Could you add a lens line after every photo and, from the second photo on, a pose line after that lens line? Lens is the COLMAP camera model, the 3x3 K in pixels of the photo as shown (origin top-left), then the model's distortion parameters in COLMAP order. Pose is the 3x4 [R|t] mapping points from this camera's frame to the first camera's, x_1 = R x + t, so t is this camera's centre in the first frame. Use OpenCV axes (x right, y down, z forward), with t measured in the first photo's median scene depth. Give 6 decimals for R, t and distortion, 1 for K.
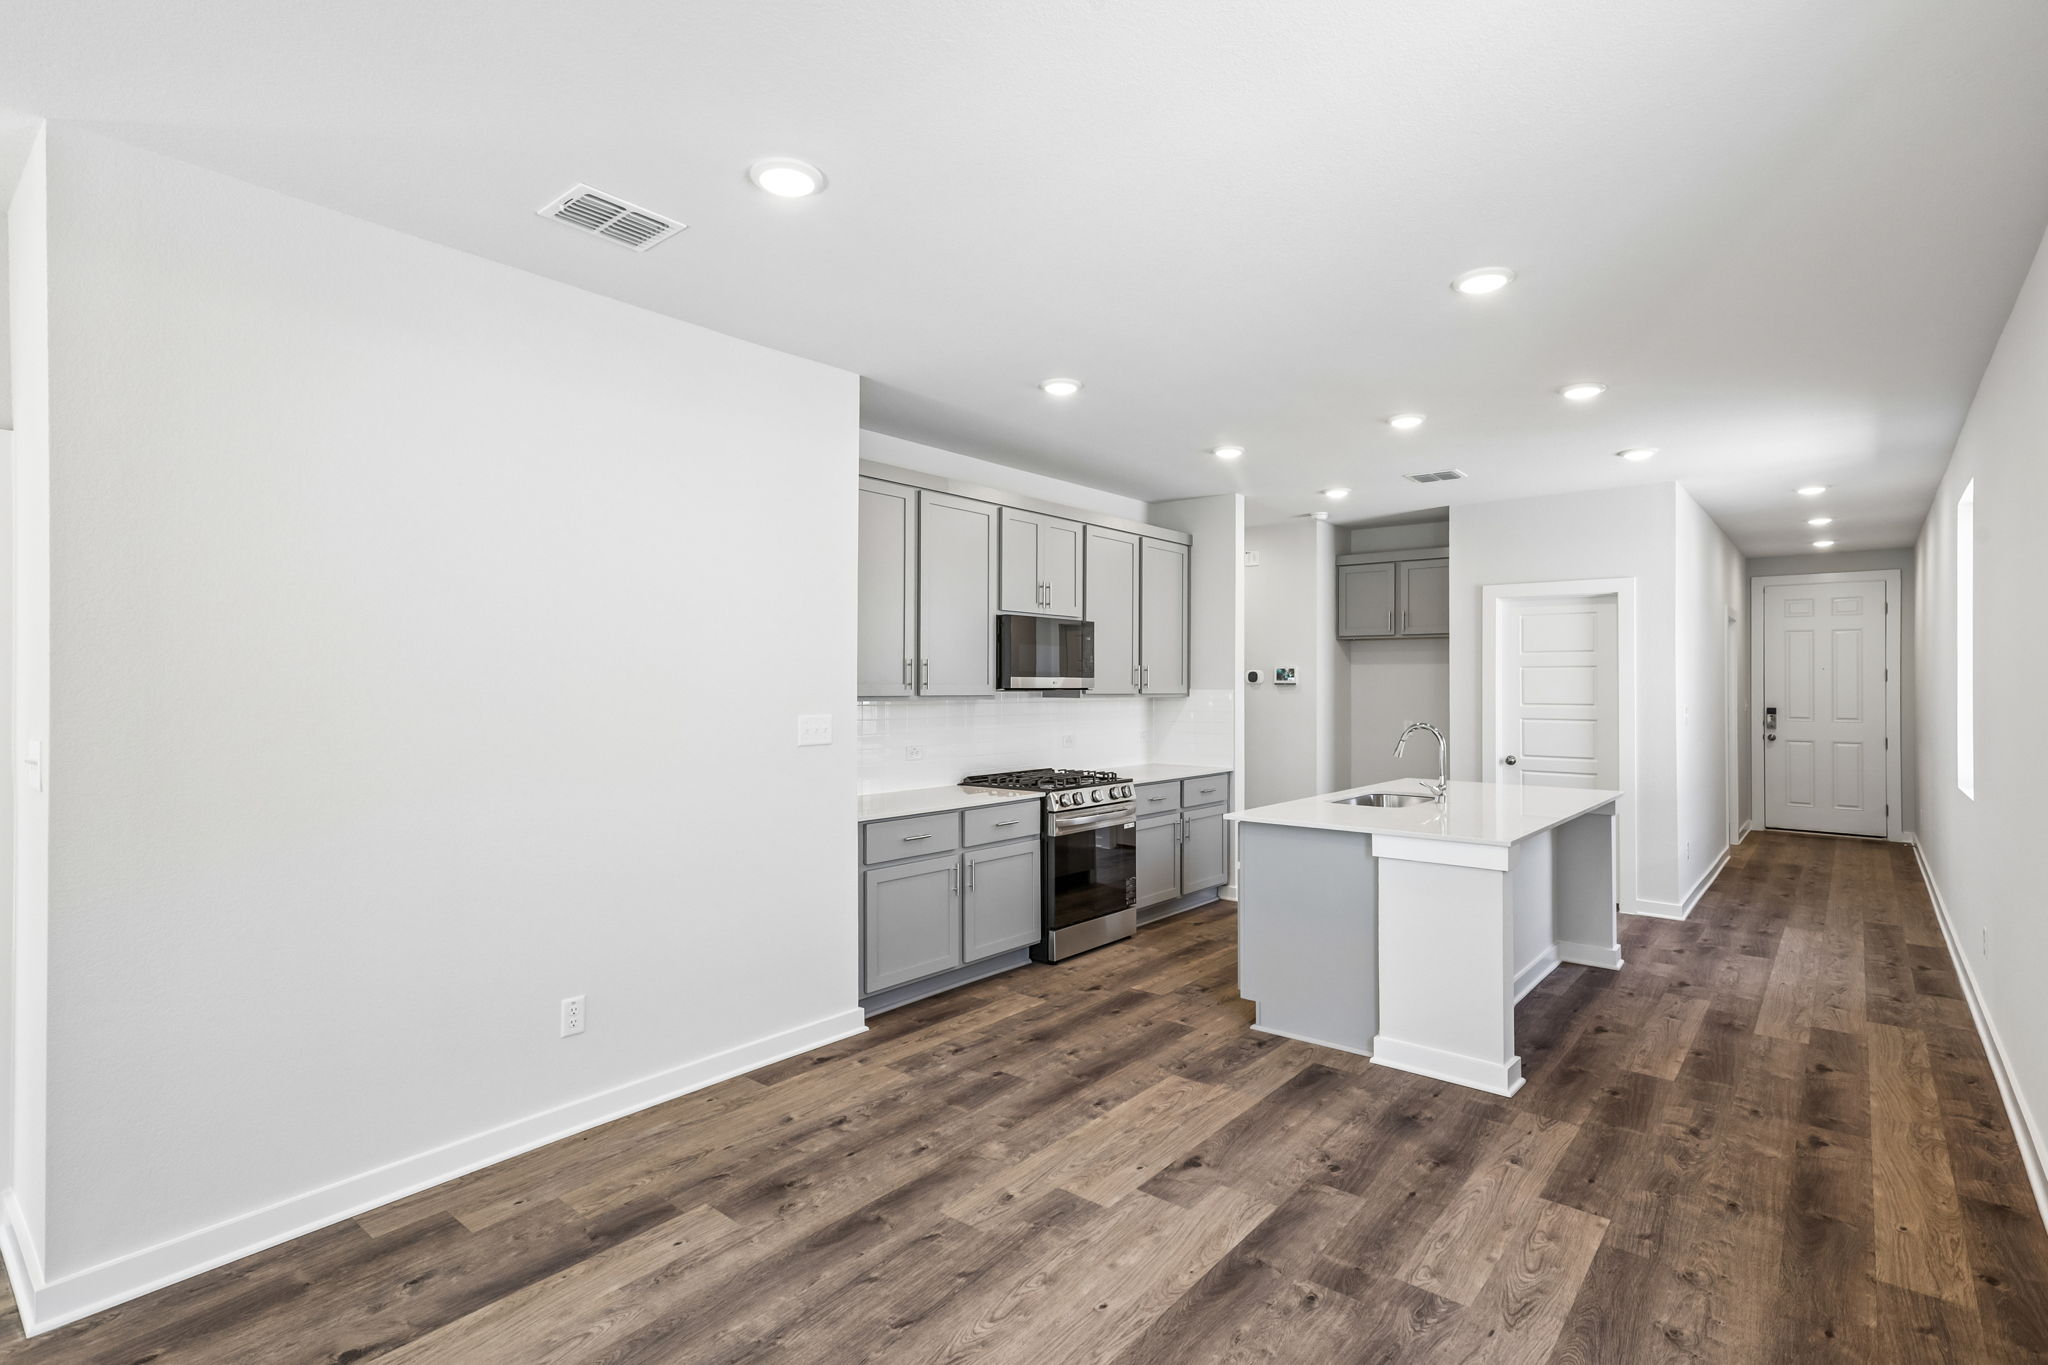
lens RADIAL K [[979.6, 0, 1034.9], [0, 979.6, 682.0], [0, 0, 1]] dist [0.027343, -0.000219]
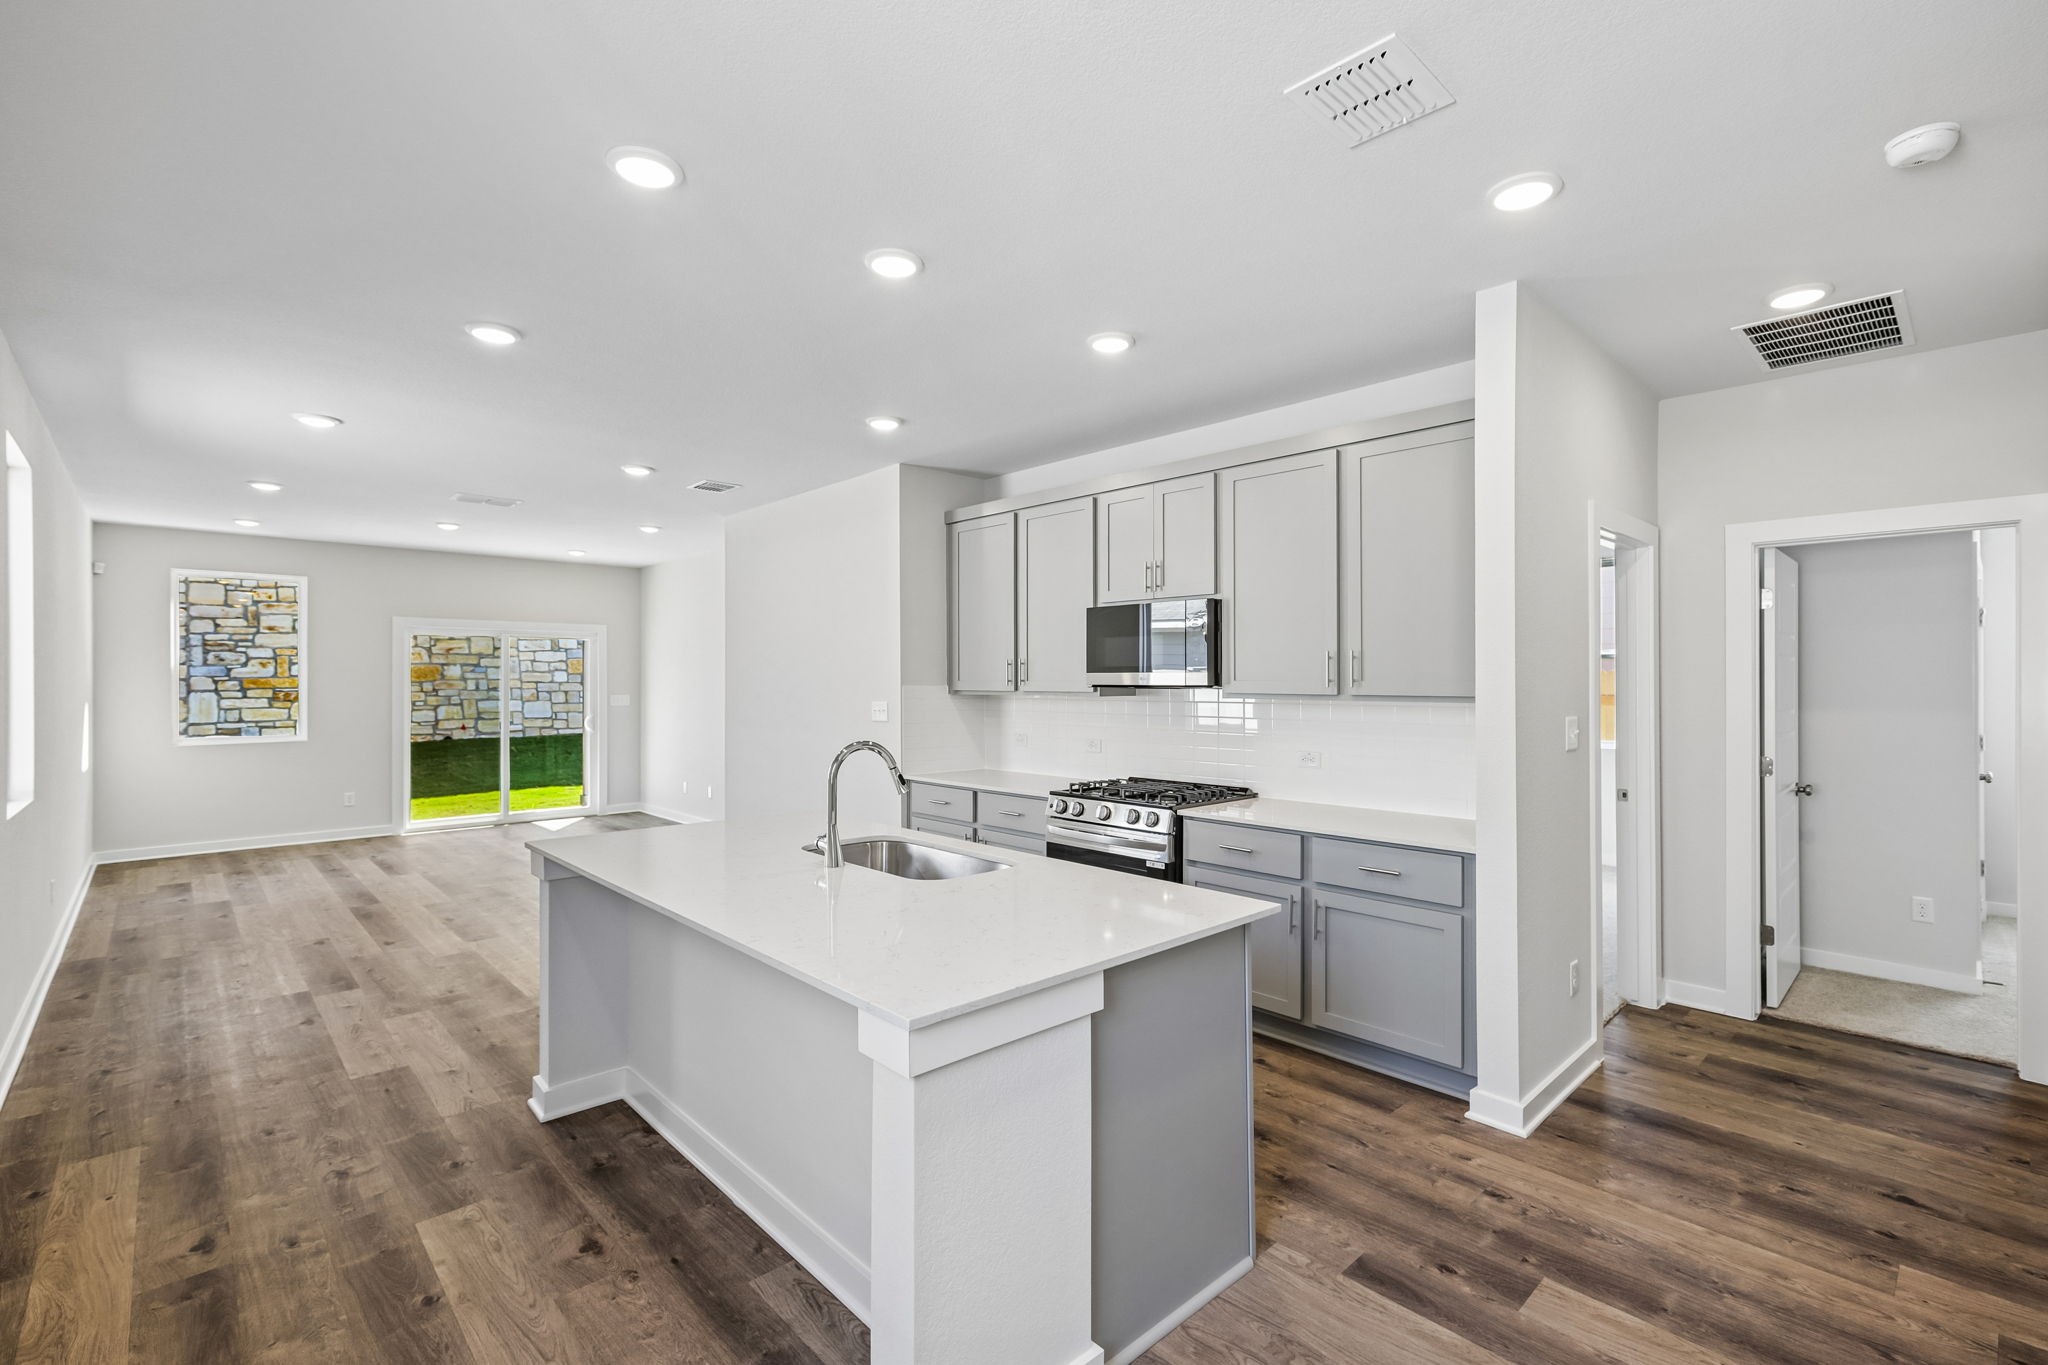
lens RADIAL K [[906.9, 0, 1031.5], [0, 906.9, 671.0], [0, 0, 1]] dist [0.011598, 0.000423]
pose [[-0.124146, -0.010645, -0.992207, 0.887533], [0.005382, 0.999921, -0.011401, 0.003351], [0.992249, -0.006756, -0.124079, 1.083169]]
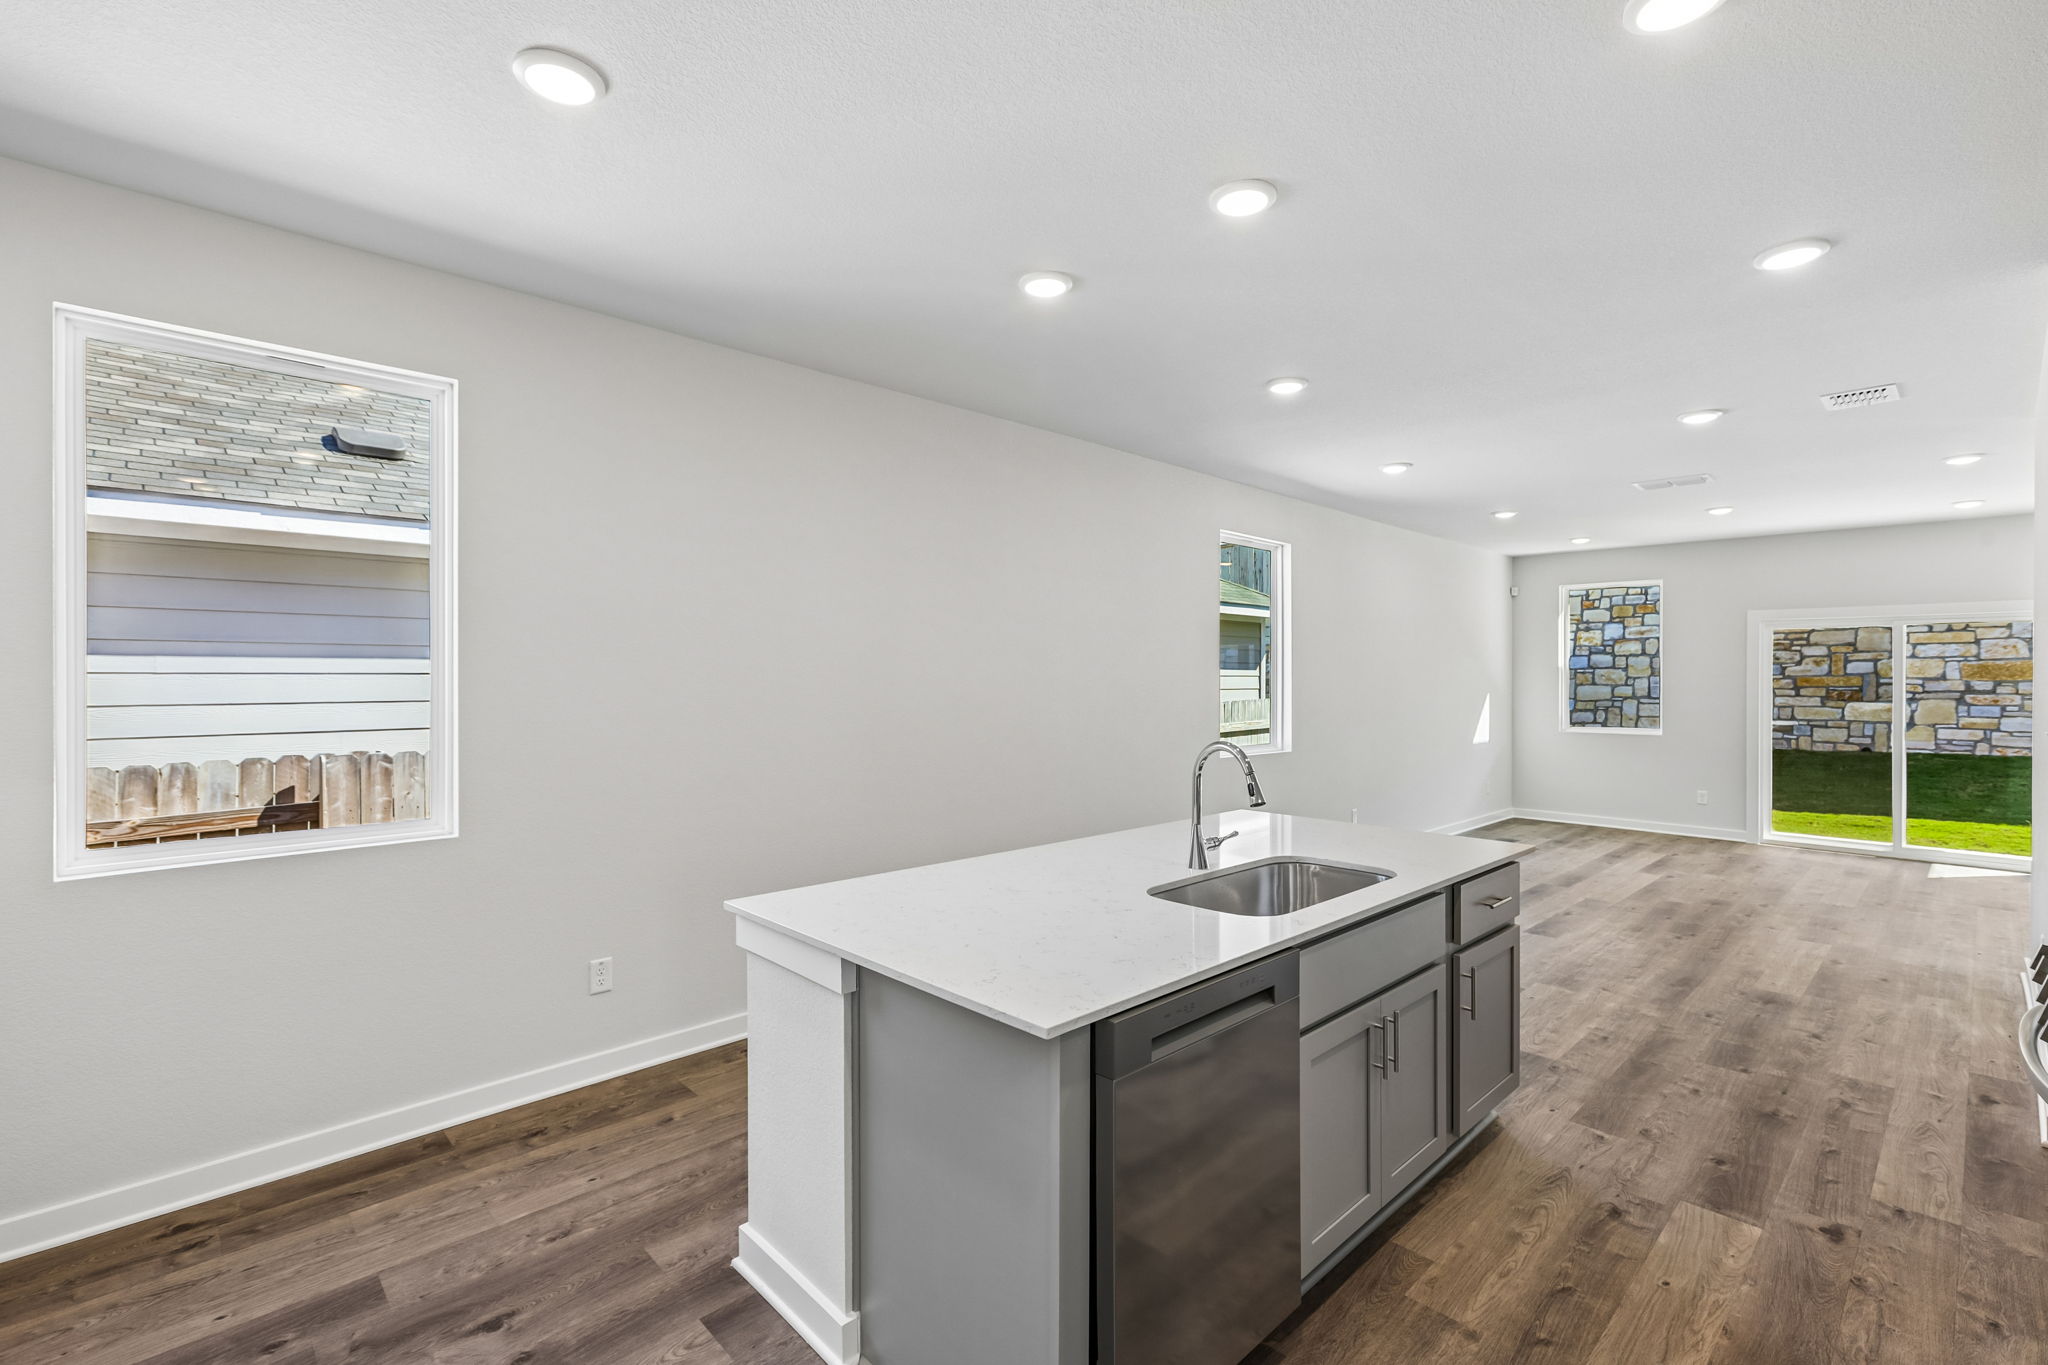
lens RADIAL K [[907.6, 0, 1034.4], [0, 907.6, 684.2], [0, 0, 1]] dist [0.014330, -0.001357]
pose [[-0.993791, -0.005302, 0.111135, 0.410576], [-0.004923, 0.999981, 0.003684, 0.005082], [-0.111152, 0.003114, -0.993799, 1.426629]]
